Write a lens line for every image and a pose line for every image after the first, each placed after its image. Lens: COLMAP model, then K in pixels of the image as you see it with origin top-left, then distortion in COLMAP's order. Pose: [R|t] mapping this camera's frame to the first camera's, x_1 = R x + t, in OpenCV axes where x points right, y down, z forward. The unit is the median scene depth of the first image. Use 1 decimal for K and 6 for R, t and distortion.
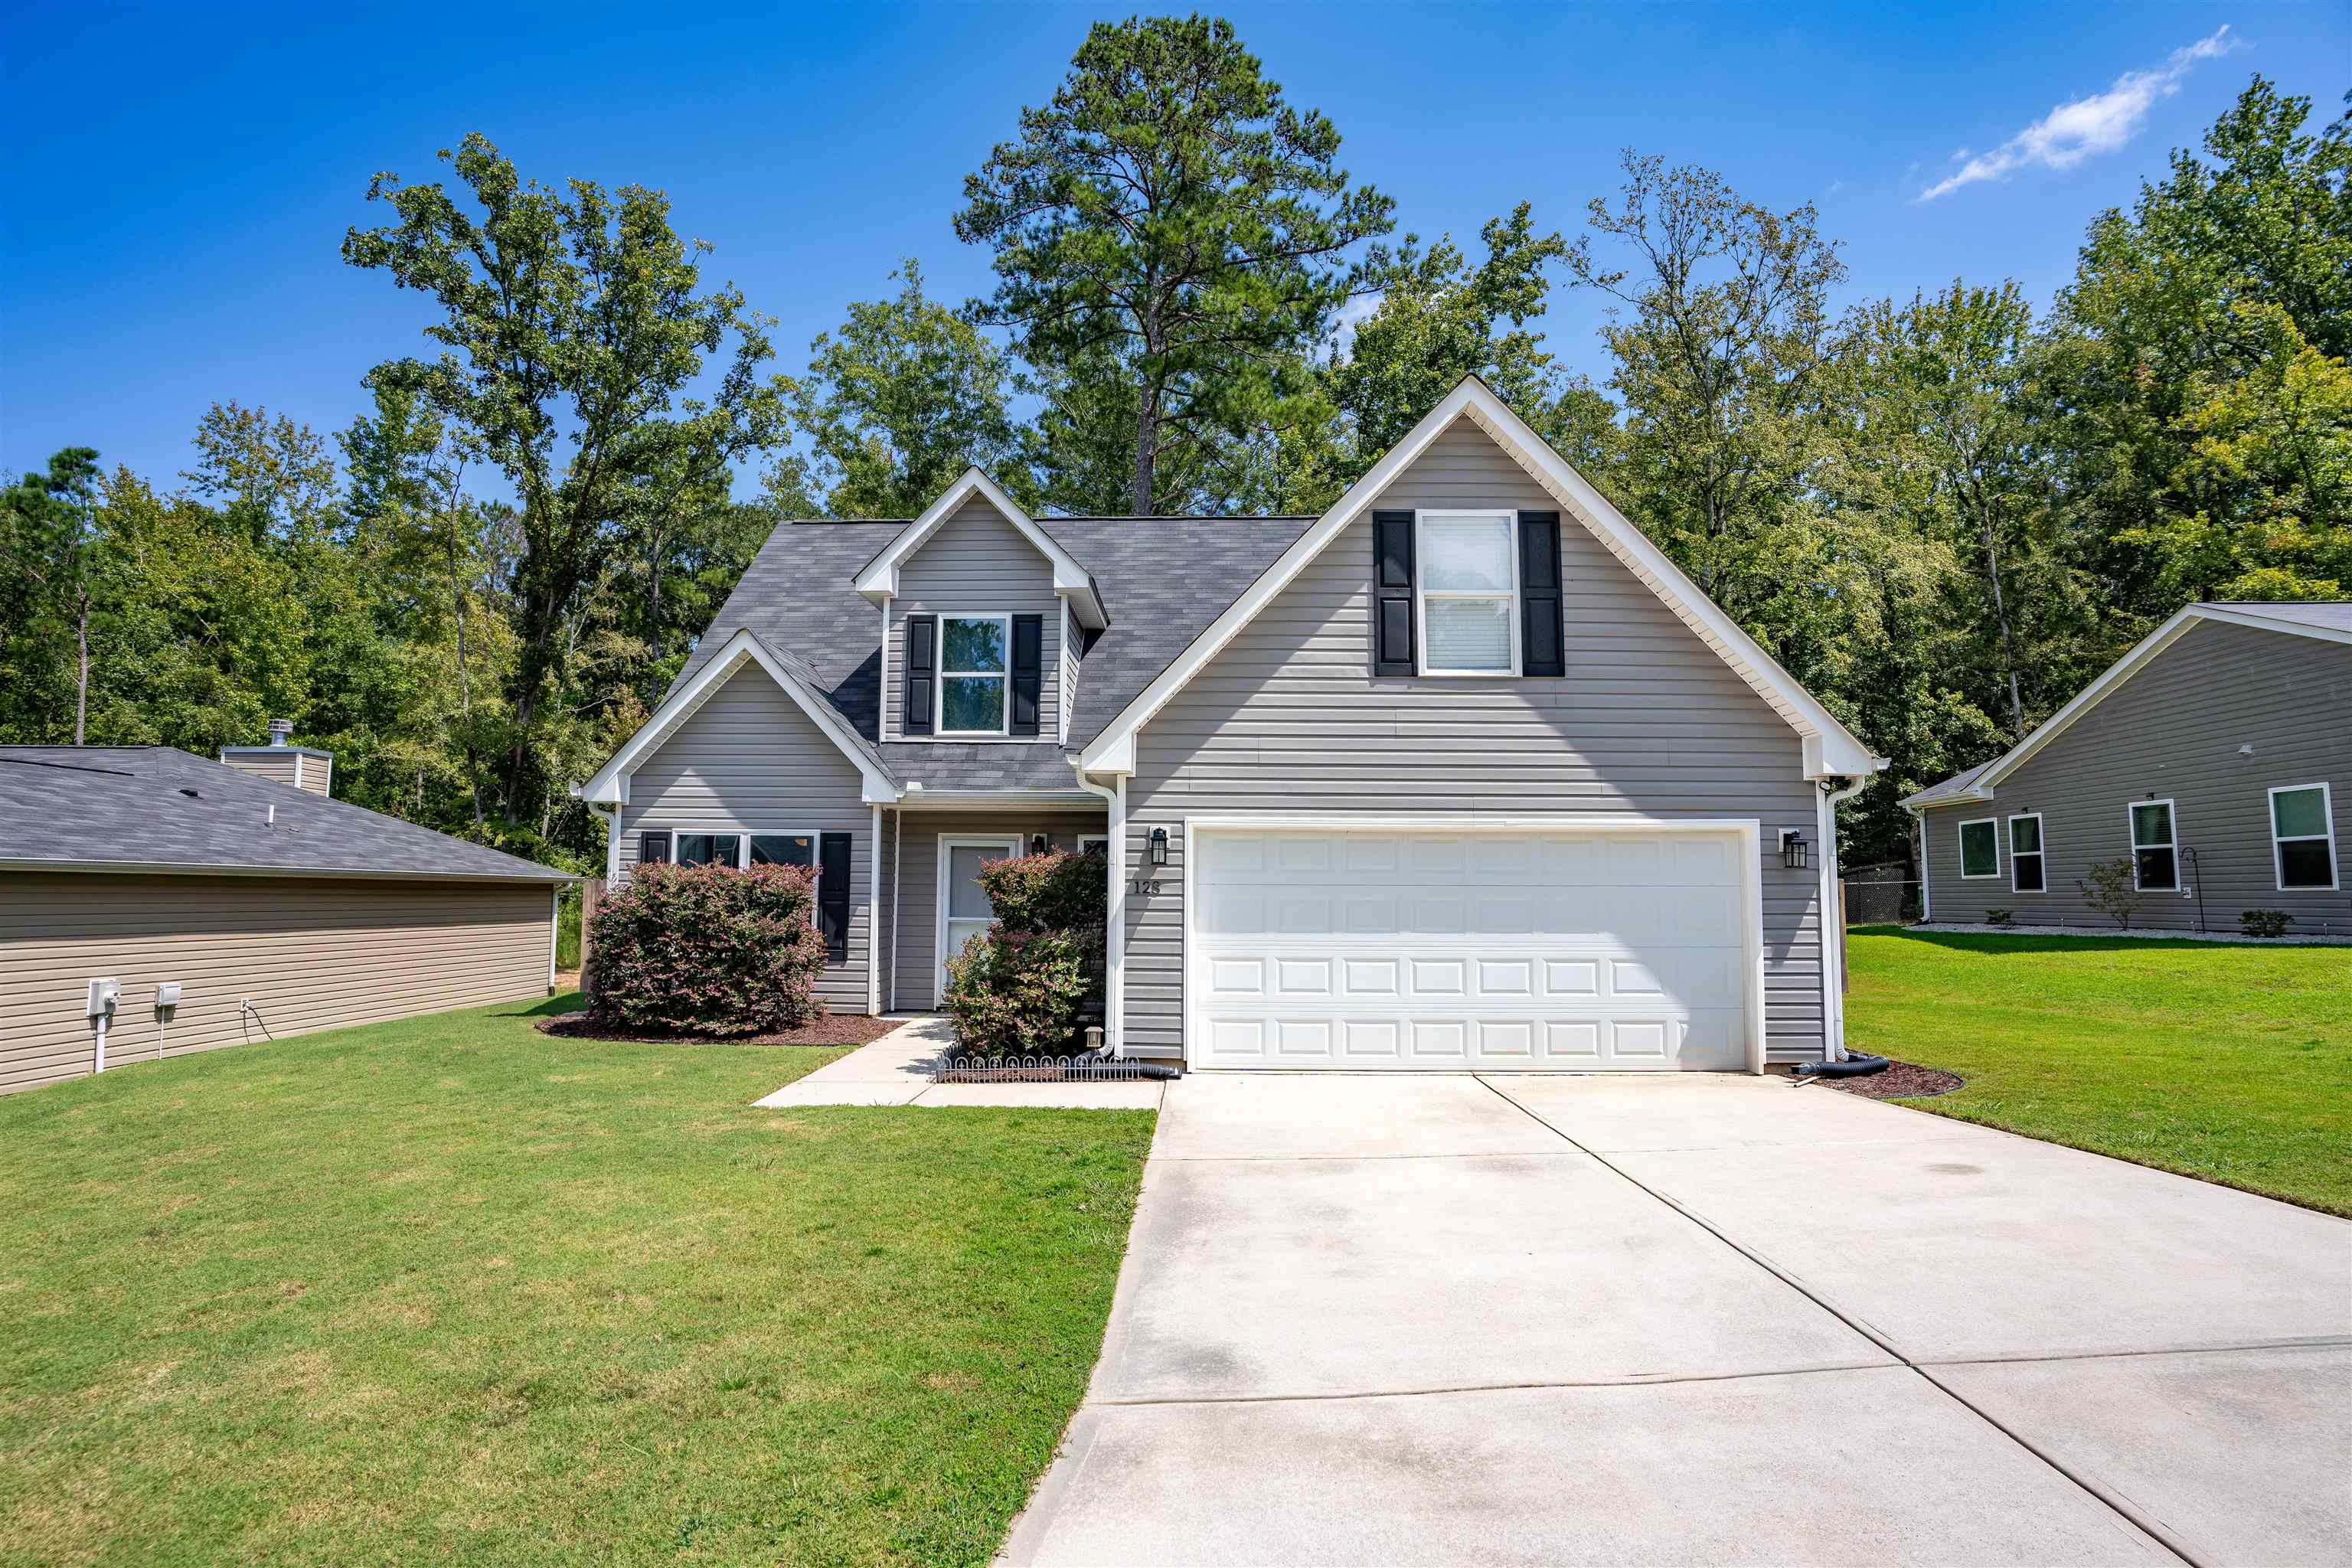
lens RADIAL K [[1140.7, 0, 1182.1], [0, 1140.7, 799.0], [0, 0, 1]] dist [-0.060174, 0.019946]
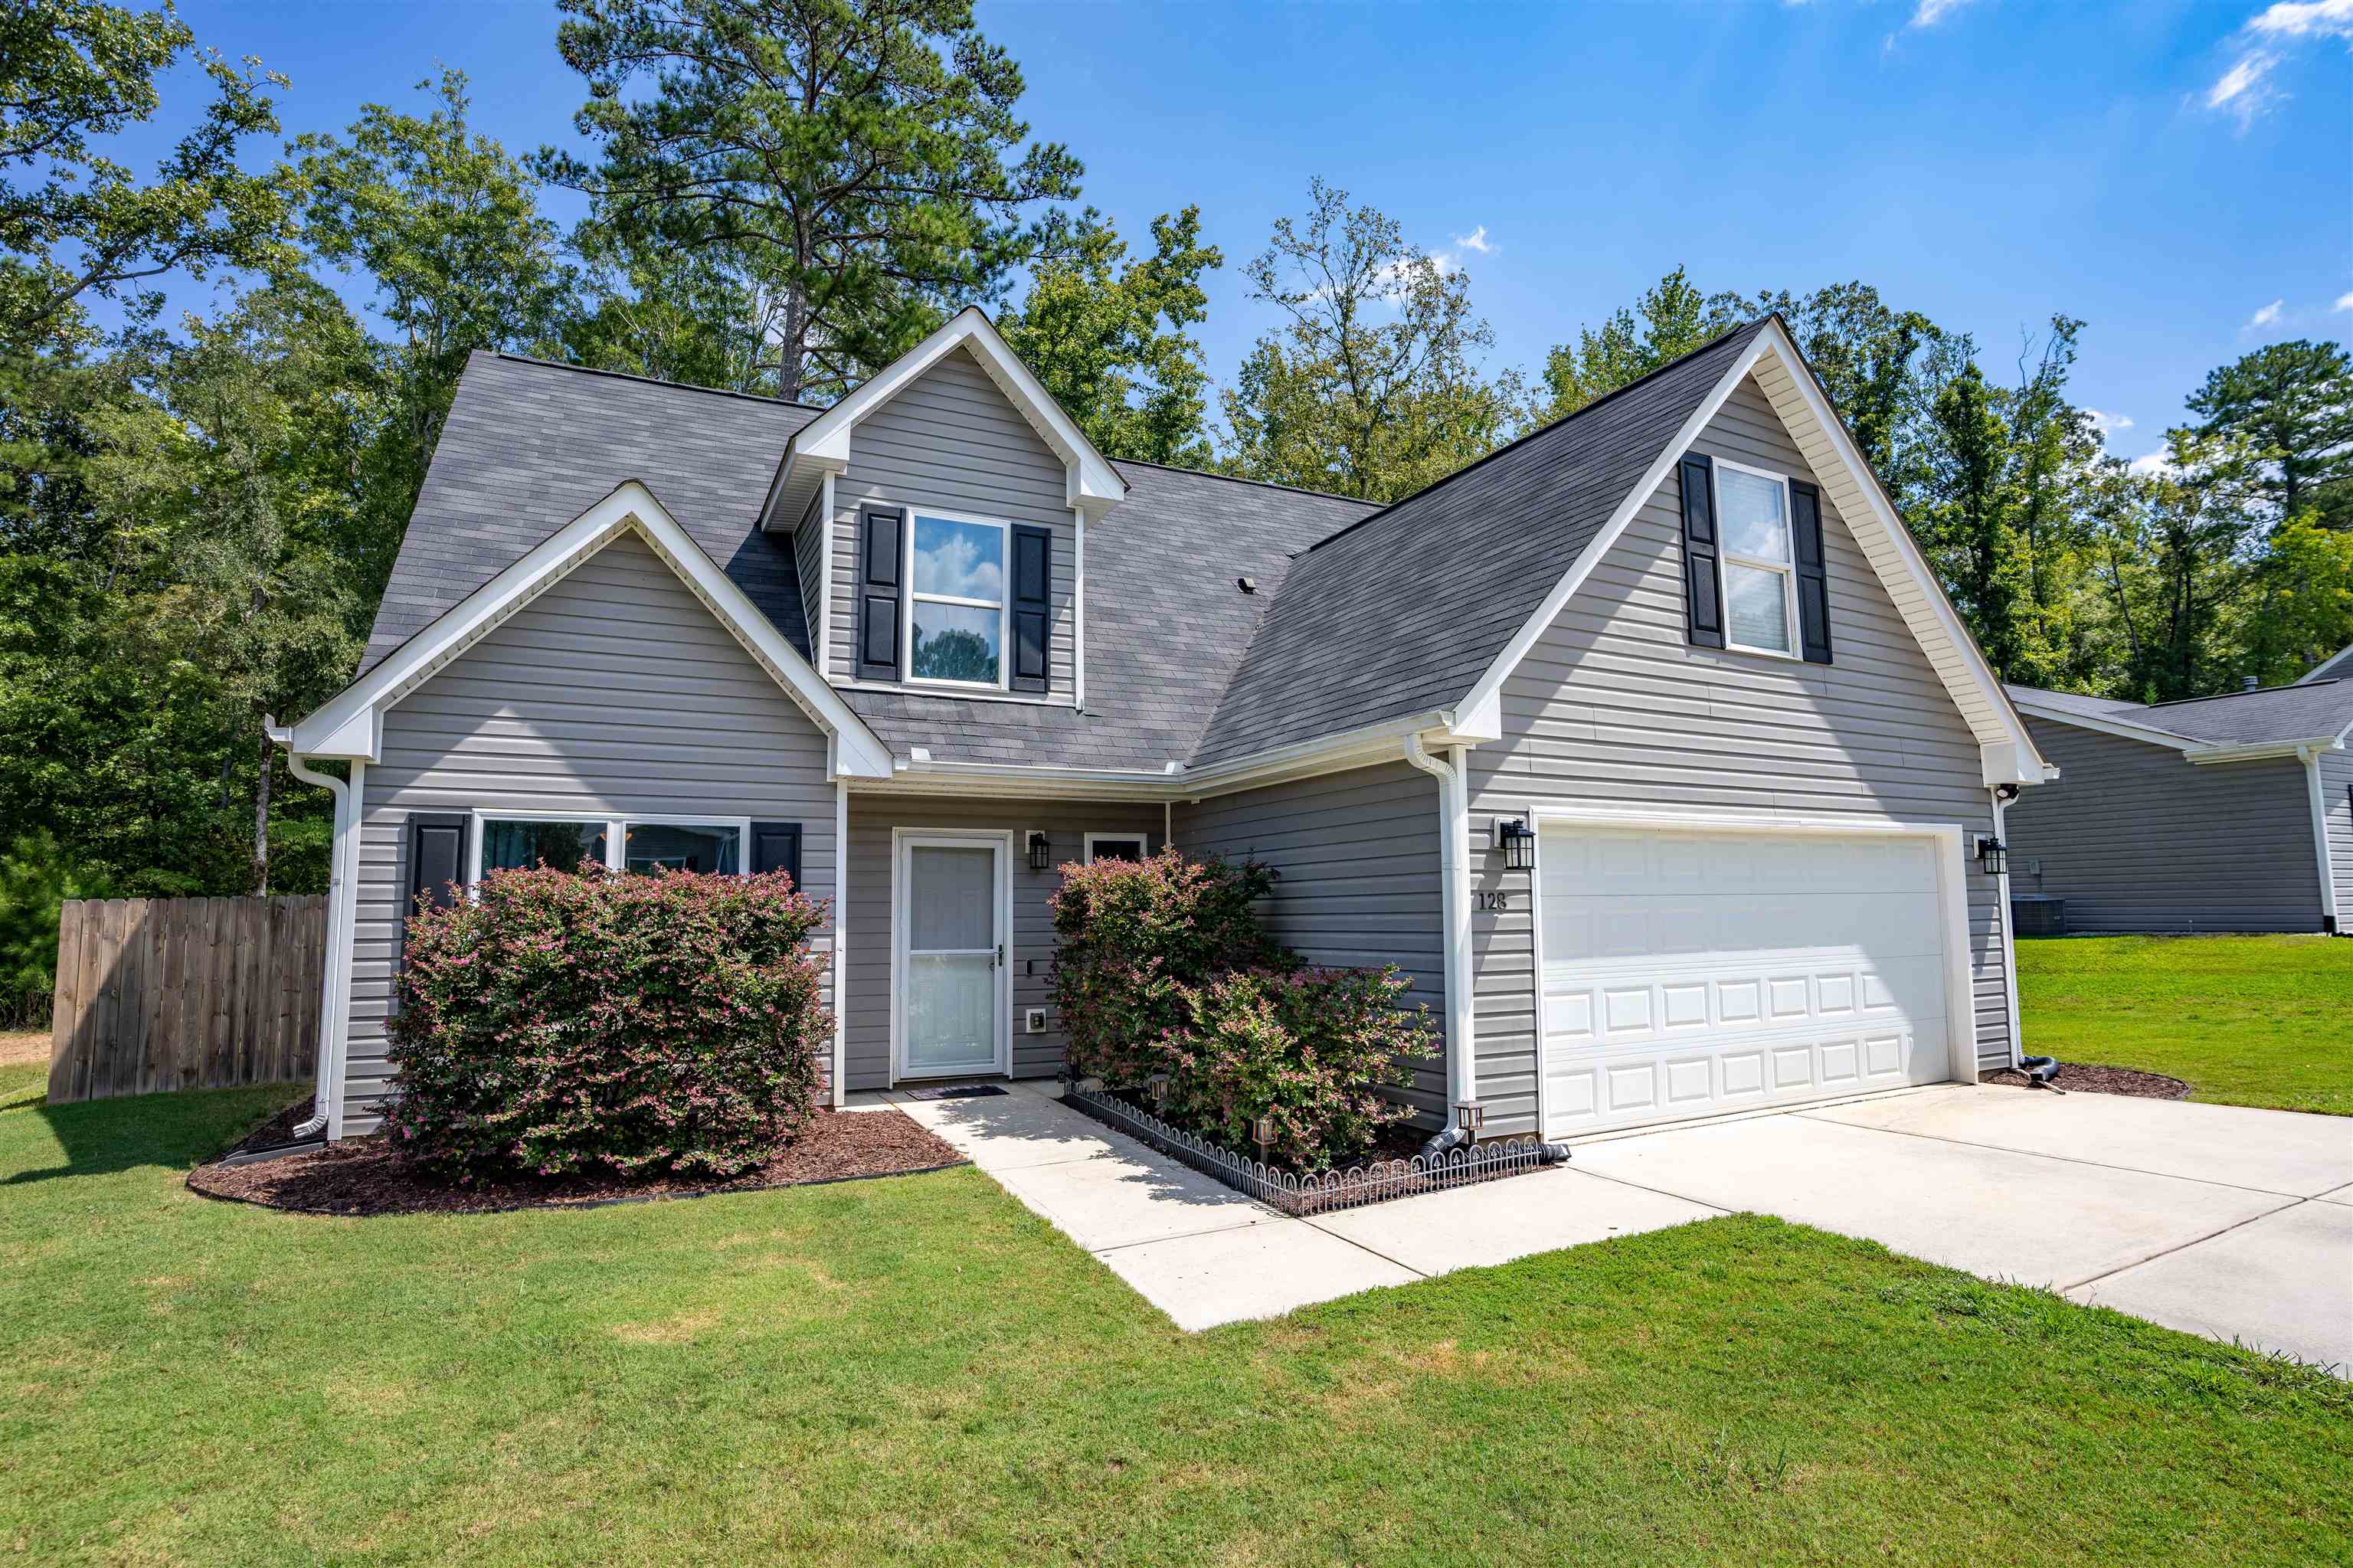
lens RADIAL K [[1141.2, 0, 1166.4], [0, 1141.2, 794.7], [0, 0, 1]] dist [-0.060174, 0.019946]
pose [[0.881031, 0.032772, 0.471921, -0.412126], [-0.025778, 0.999441, -0.021280, 0.022037], [-0.472355, 0.006583, 0.881384, 0.337444]]
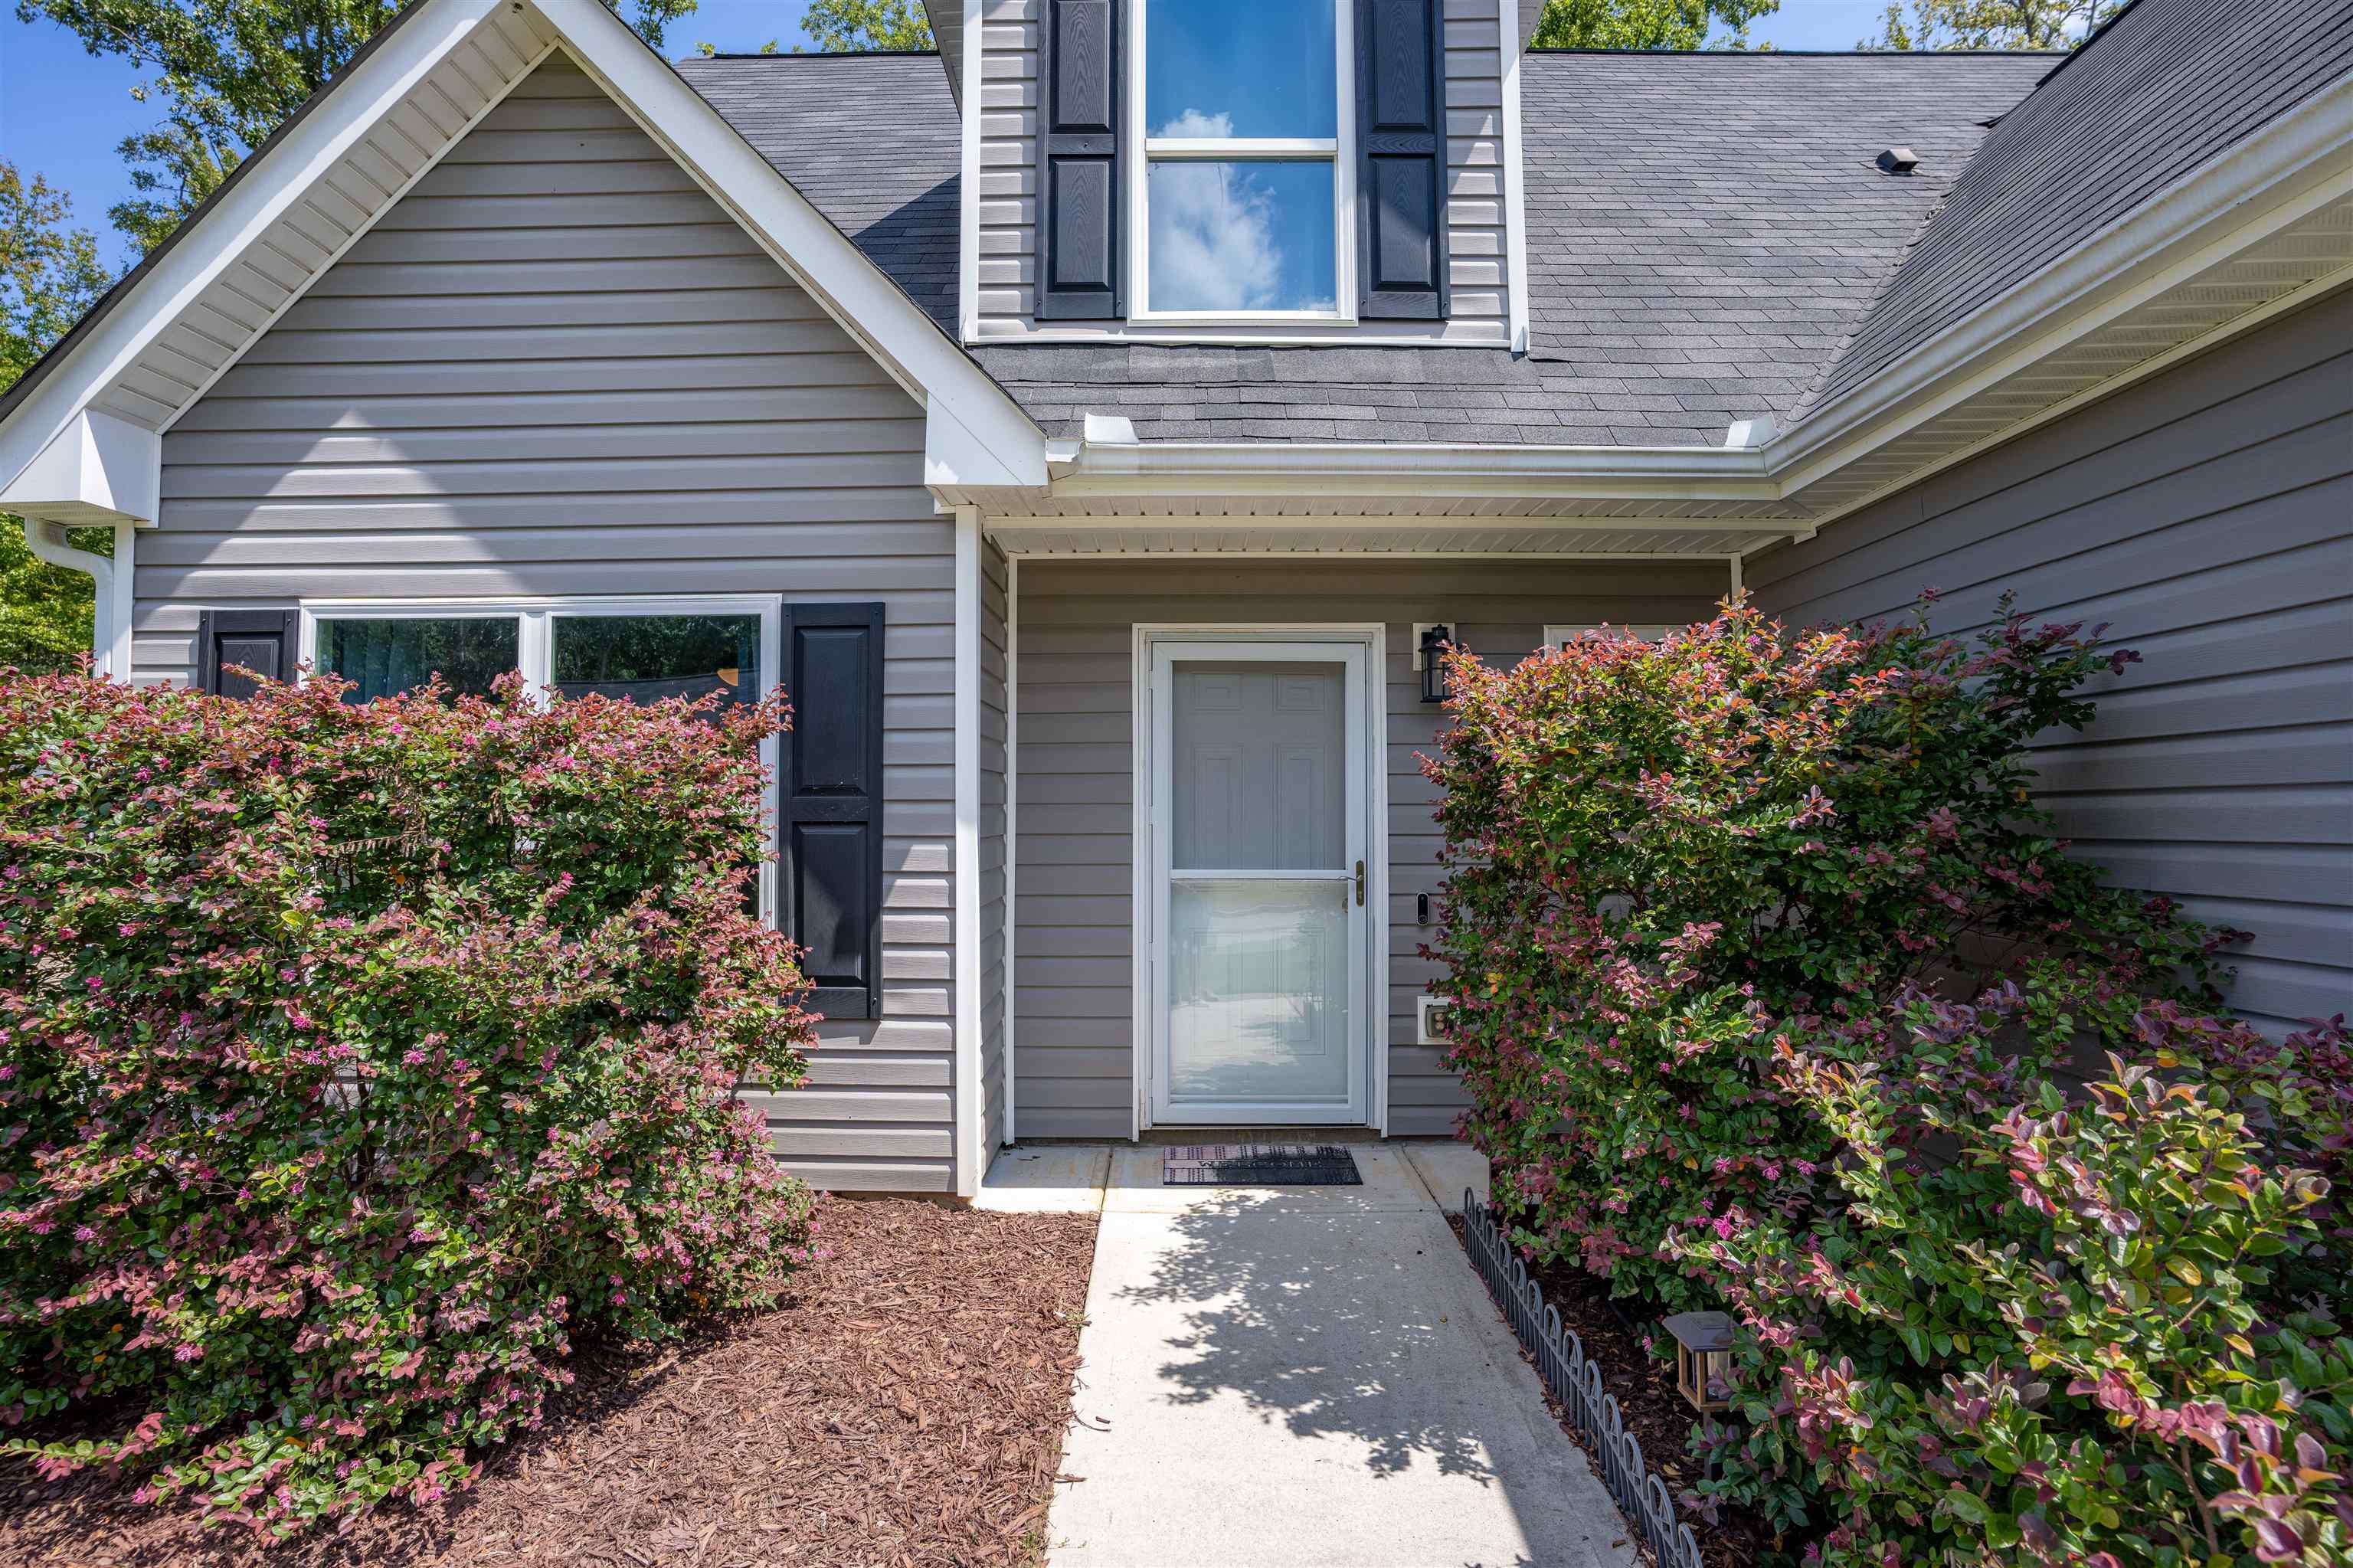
lens RADIAL K [[1141.2, 0, 1189.5], [0, 1141.2, 778.3], [0, 0, 1]] dist [-0.060174, 0.019946]
pose [[0.999235, -0.009089, 0.038035, -0.221215], [0.007131, 0.998658, 0.051300, 0.061691], [-0.038451, -0.050989, 0.997959, 0.688912]]
